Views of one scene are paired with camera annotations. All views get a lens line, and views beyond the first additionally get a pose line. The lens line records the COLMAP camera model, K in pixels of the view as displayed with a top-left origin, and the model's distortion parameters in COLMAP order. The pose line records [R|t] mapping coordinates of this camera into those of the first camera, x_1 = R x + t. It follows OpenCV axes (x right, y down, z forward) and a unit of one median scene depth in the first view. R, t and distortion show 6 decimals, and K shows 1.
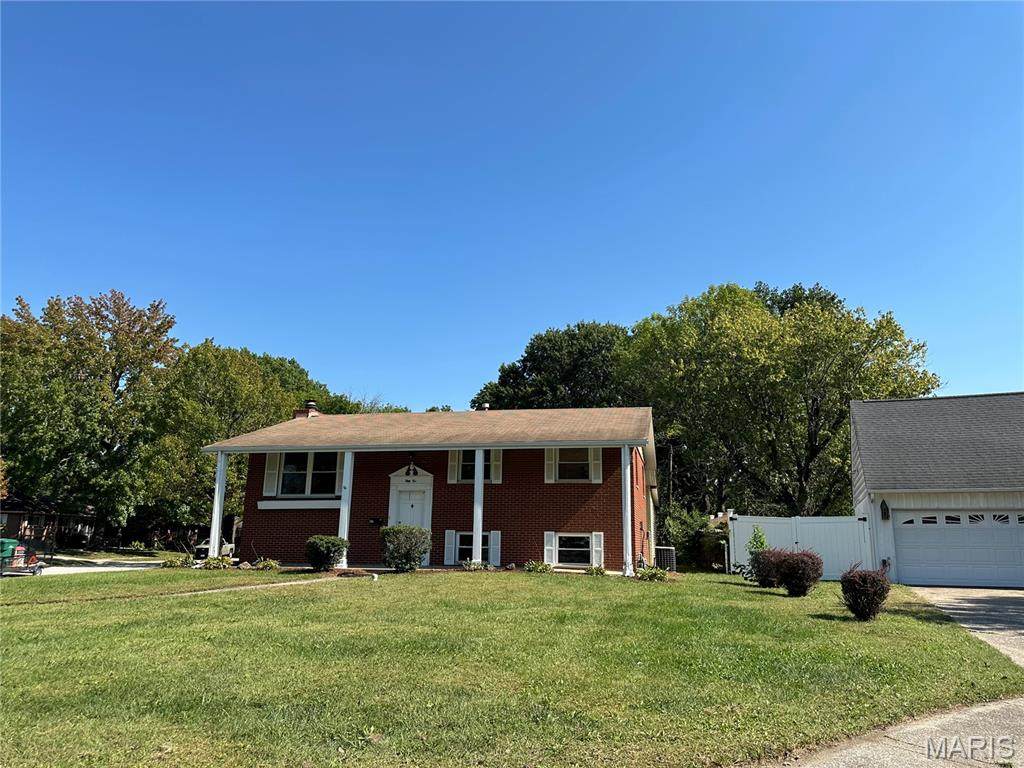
lens RADIAL K [[719.0, 0, 512.9], [0, 719.0, 383.4], [0, 0, 1]] dist [0.027193, -0.003071]
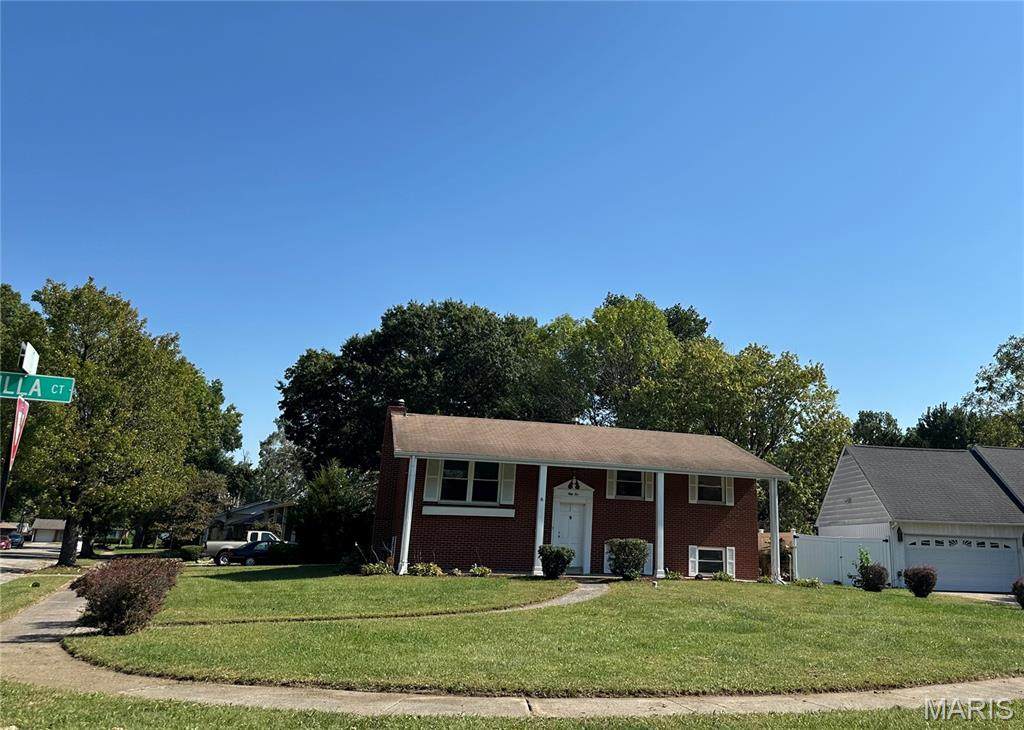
lens RADIAL K [[940.4, 0, 512.1], [0, 940.4, 365.1], [0, 0, 1]] dist [0.015903, -0.001688]
pose [[0.869918, 0.111476, 0.480433, -0.937325], [-0.129698, 0.991542, 0.004773, -0.049125], [-0.475838, -0.066463, 0.877018, -0.162910]]
